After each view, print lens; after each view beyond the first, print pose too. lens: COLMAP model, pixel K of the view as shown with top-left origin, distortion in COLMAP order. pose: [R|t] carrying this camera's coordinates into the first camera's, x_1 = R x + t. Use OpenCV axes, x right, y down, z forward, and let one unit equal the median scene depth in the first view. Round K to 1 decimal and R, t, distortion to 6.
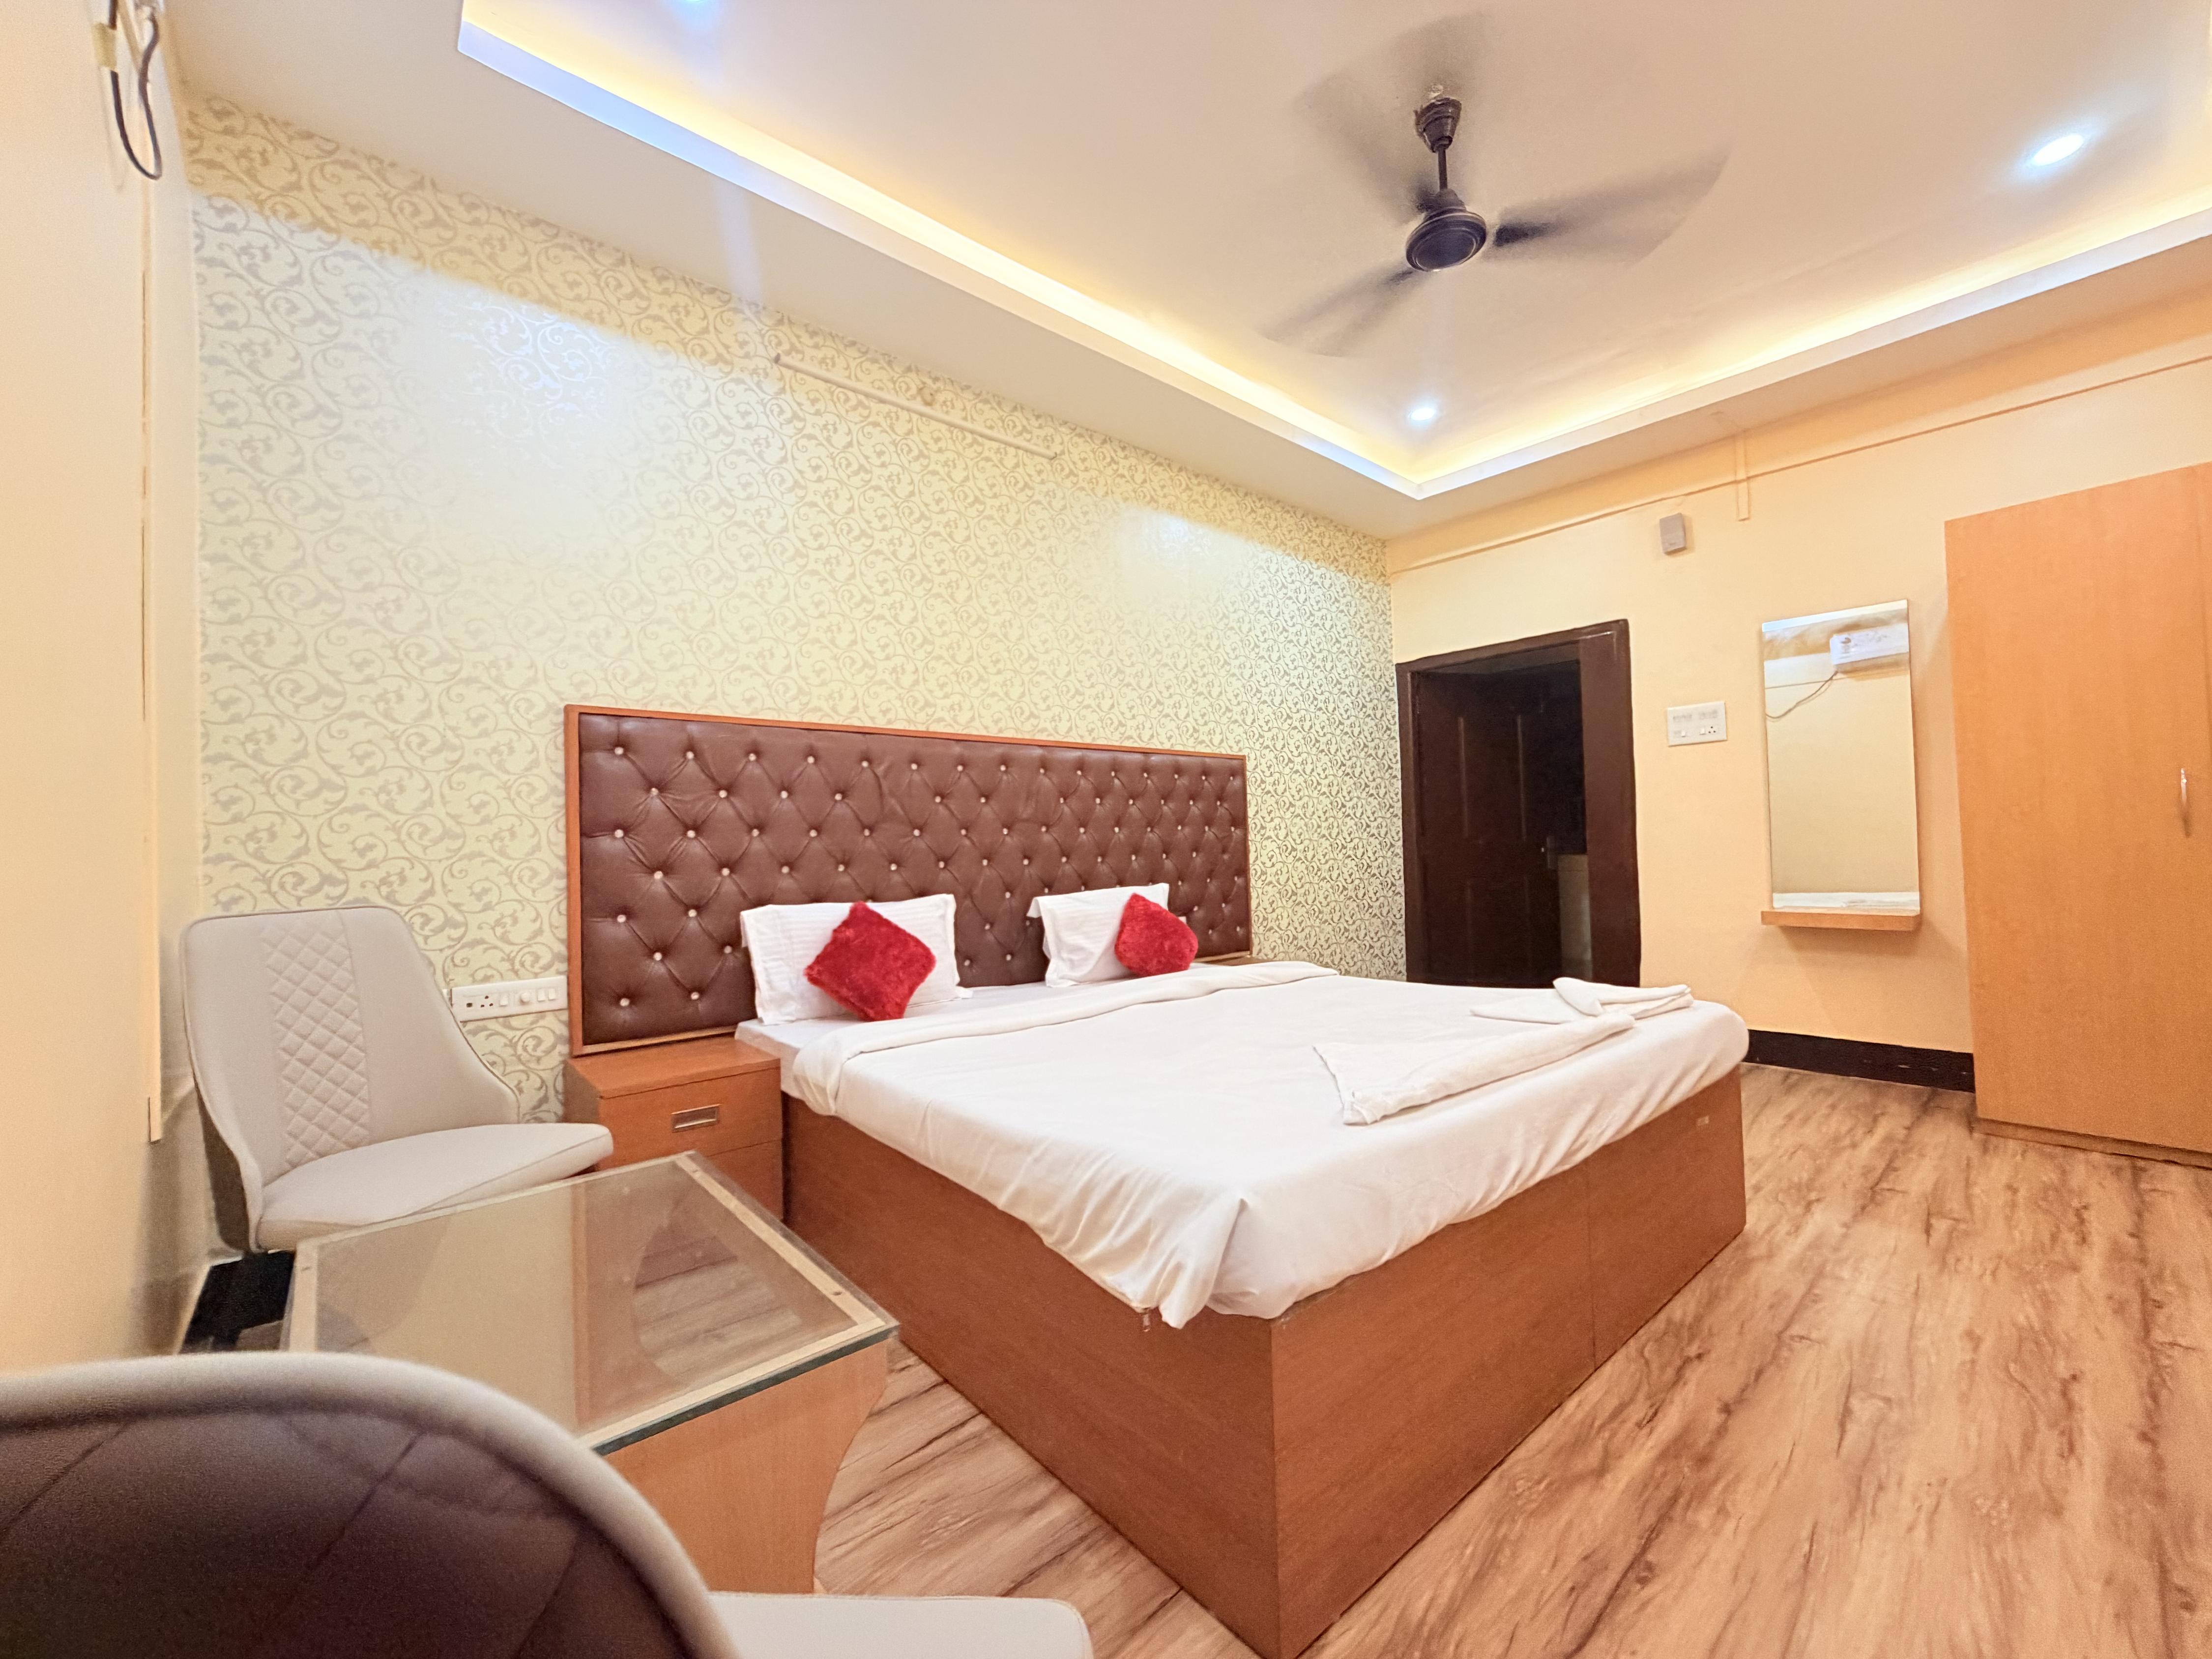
lens RADIAL K [[890.7, 0, 1099.4], [0, 890.7, 826.1], [0, 0, 1]] dist [0.002262, 0.000207]
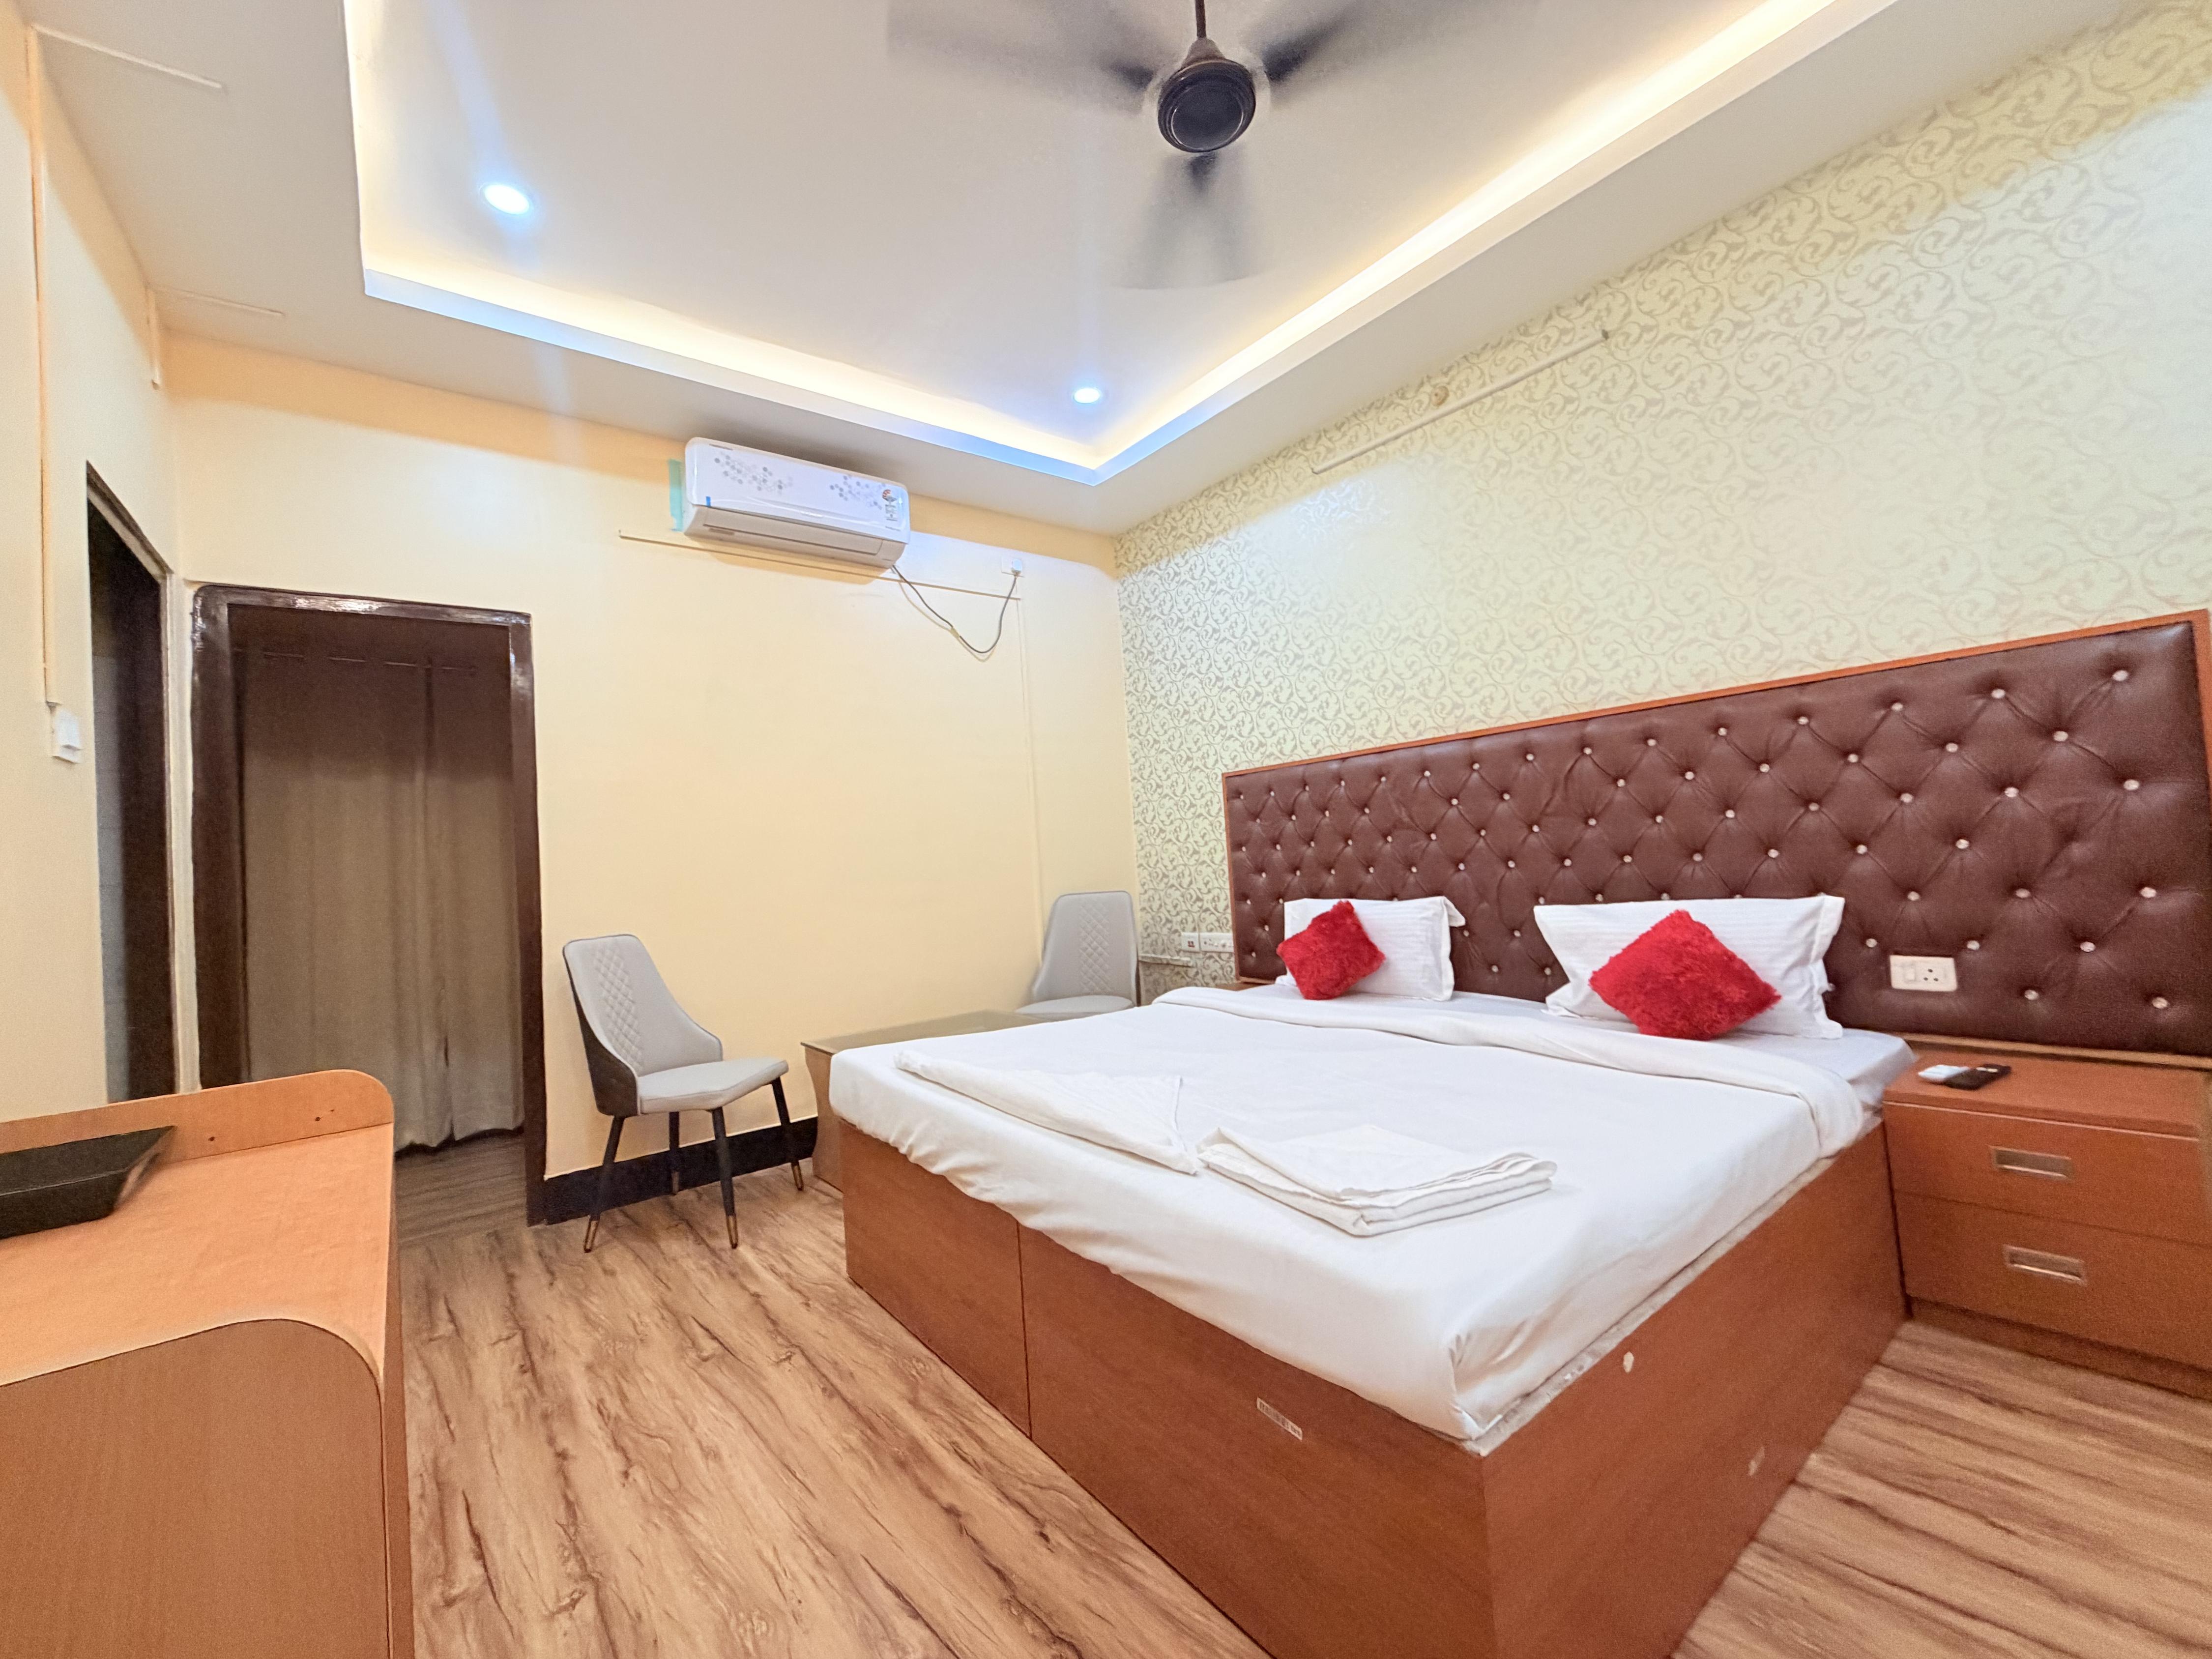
lens RADIAL K [[890.7, 0, 1100.6], [0, 890.7, 828.1], [0, 0, 1]] dist [0.002262, 0.000207]
pose [[-0.053671, -0.008534, -0.998522, 0.939952], [0.091921, 0.995675, -0.013450, -0.026588], [0.994319, -0.092507, -0.052654, 0.725049]]
